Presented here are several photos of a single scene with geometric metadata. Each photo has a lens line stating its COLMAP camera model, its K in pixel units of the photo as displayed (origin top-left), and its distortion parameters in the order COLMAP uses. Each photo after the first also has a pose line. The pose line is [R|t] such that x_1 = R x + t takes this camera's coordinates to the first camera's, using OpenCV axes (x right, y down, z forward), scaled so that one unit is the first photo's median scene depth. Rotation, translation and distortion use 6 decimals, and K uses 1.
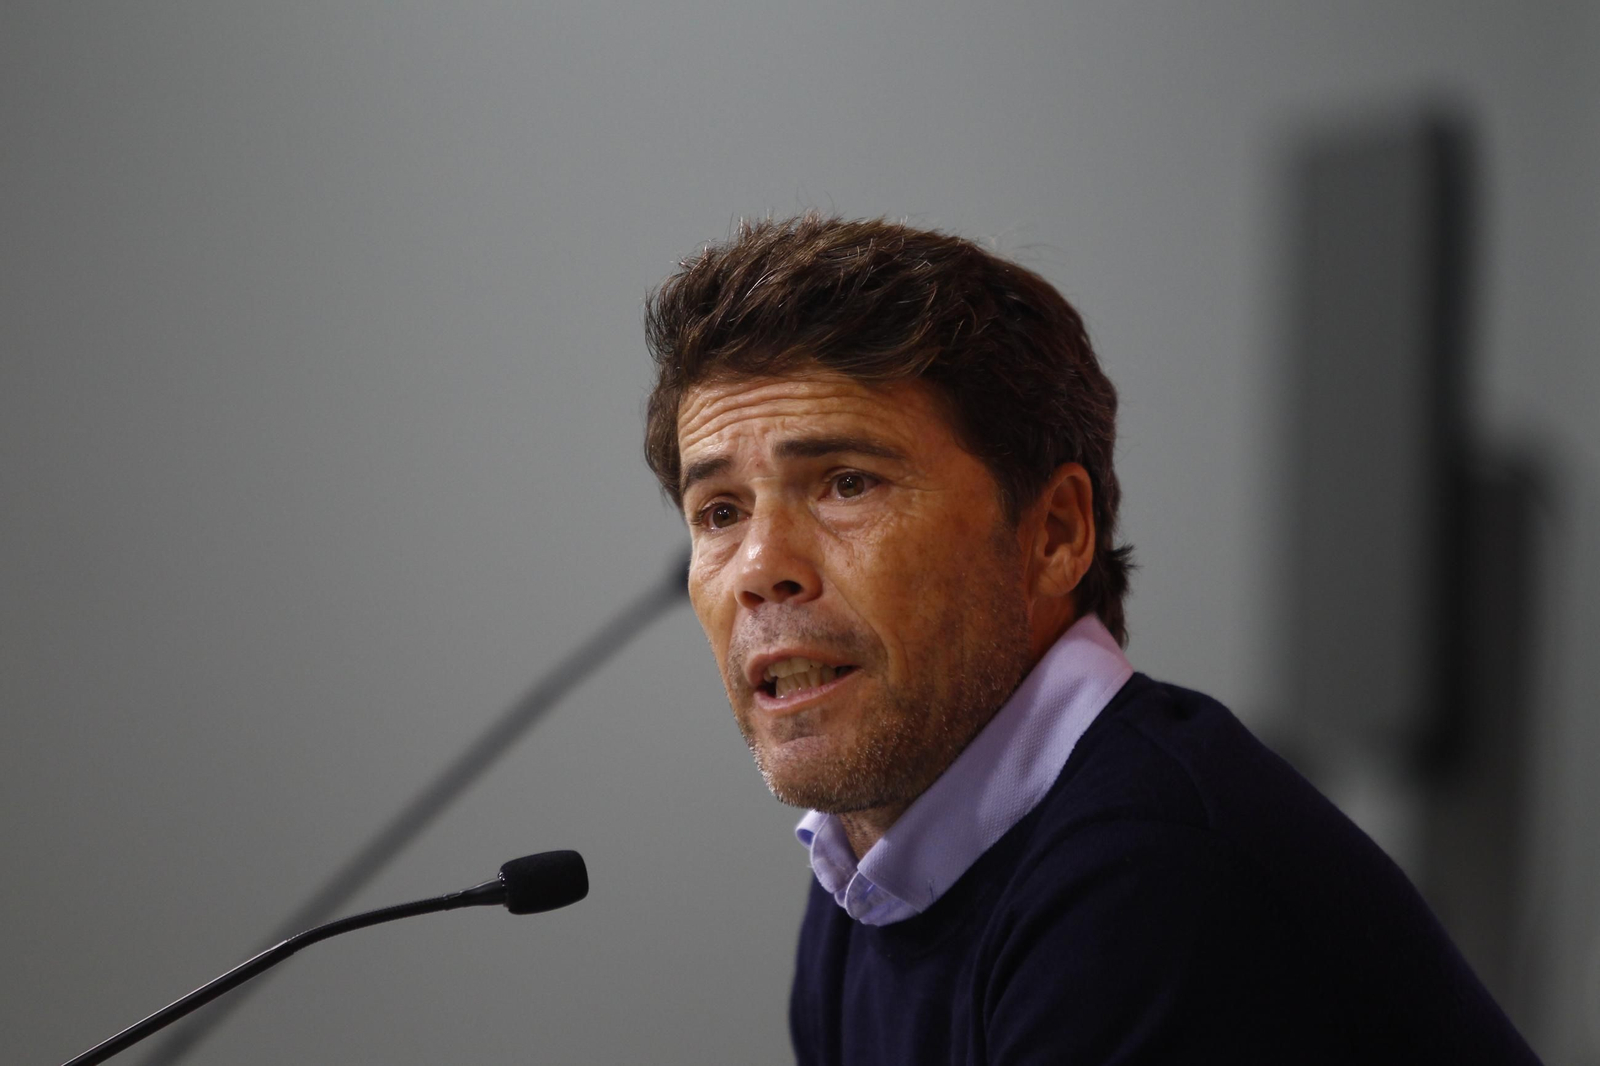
lens RADIAL K [[11733.0, 0, 801.0], [0, 11733.0, 533.5], [0, 0, 1]] dist [3.167971, 0.000000]
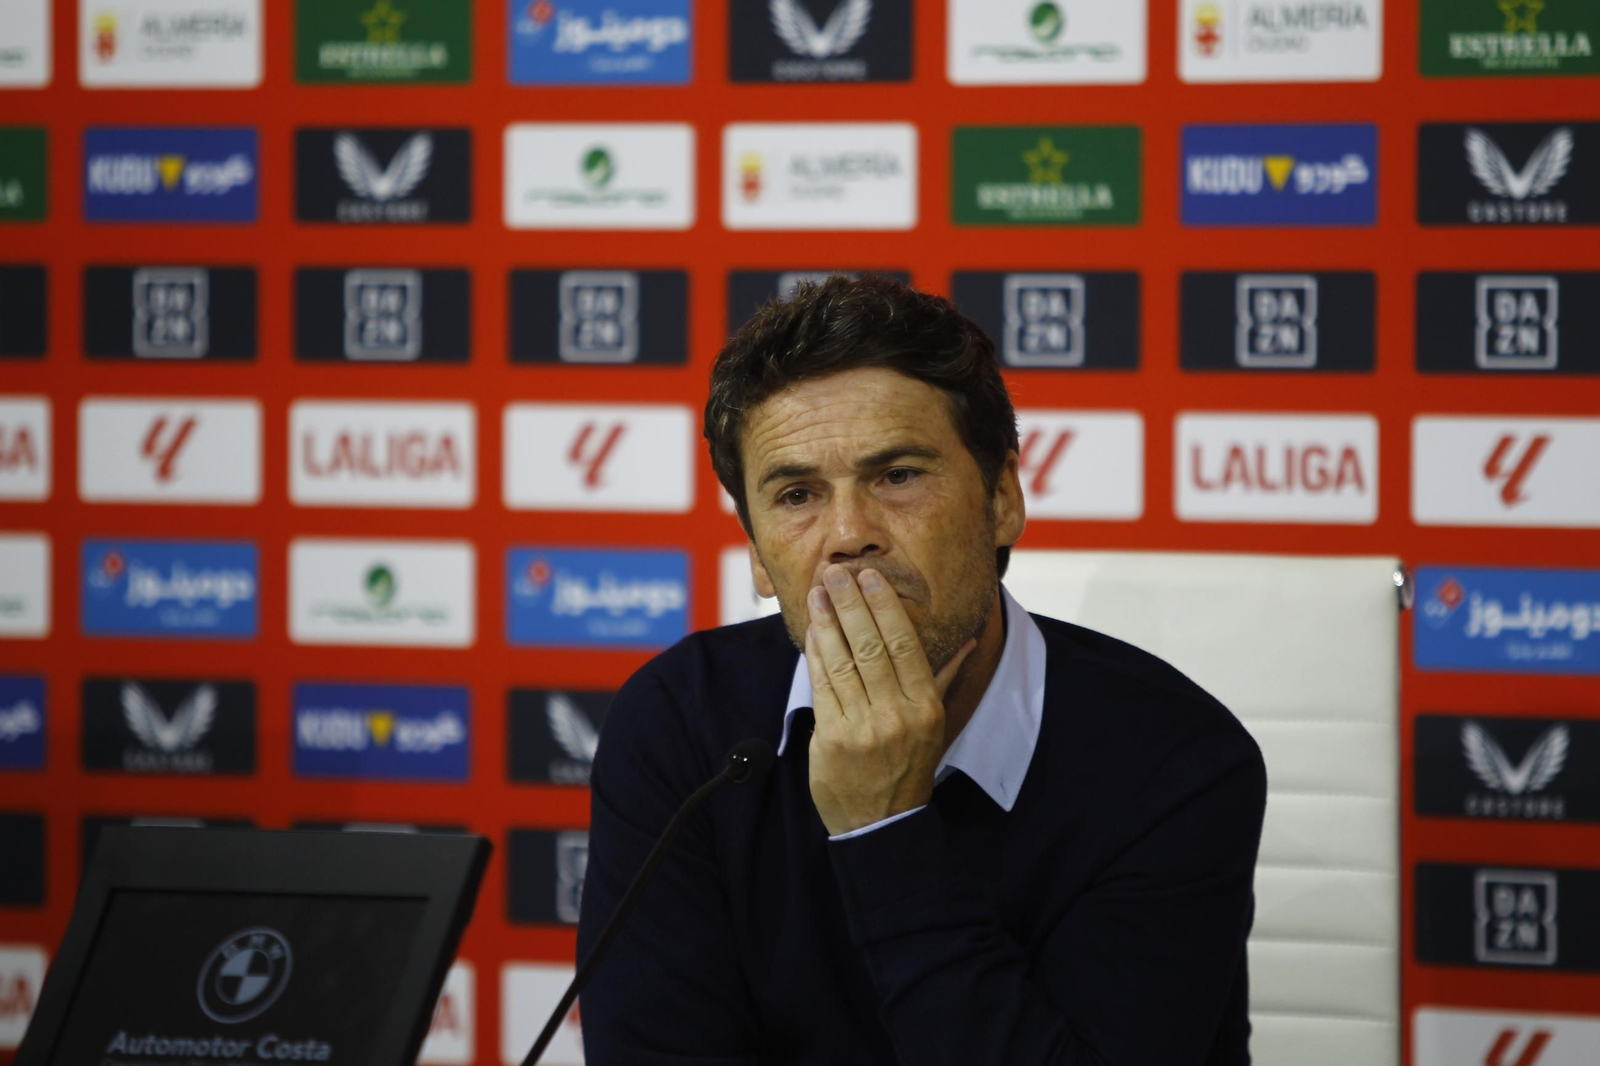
lens RADIAL K [[11733.0, 0, 841.2], [0, 11733.0, 430.1], [0, 0, 1]] dist [3.167971, 0.000000]
pose [[0.999965, -0.002468, 0.008051, -0.014892], [0.002511, 0.999983, -0.005287, -0.002180], [-0.008037, 0.005307, 0.999954, -0.442728]]
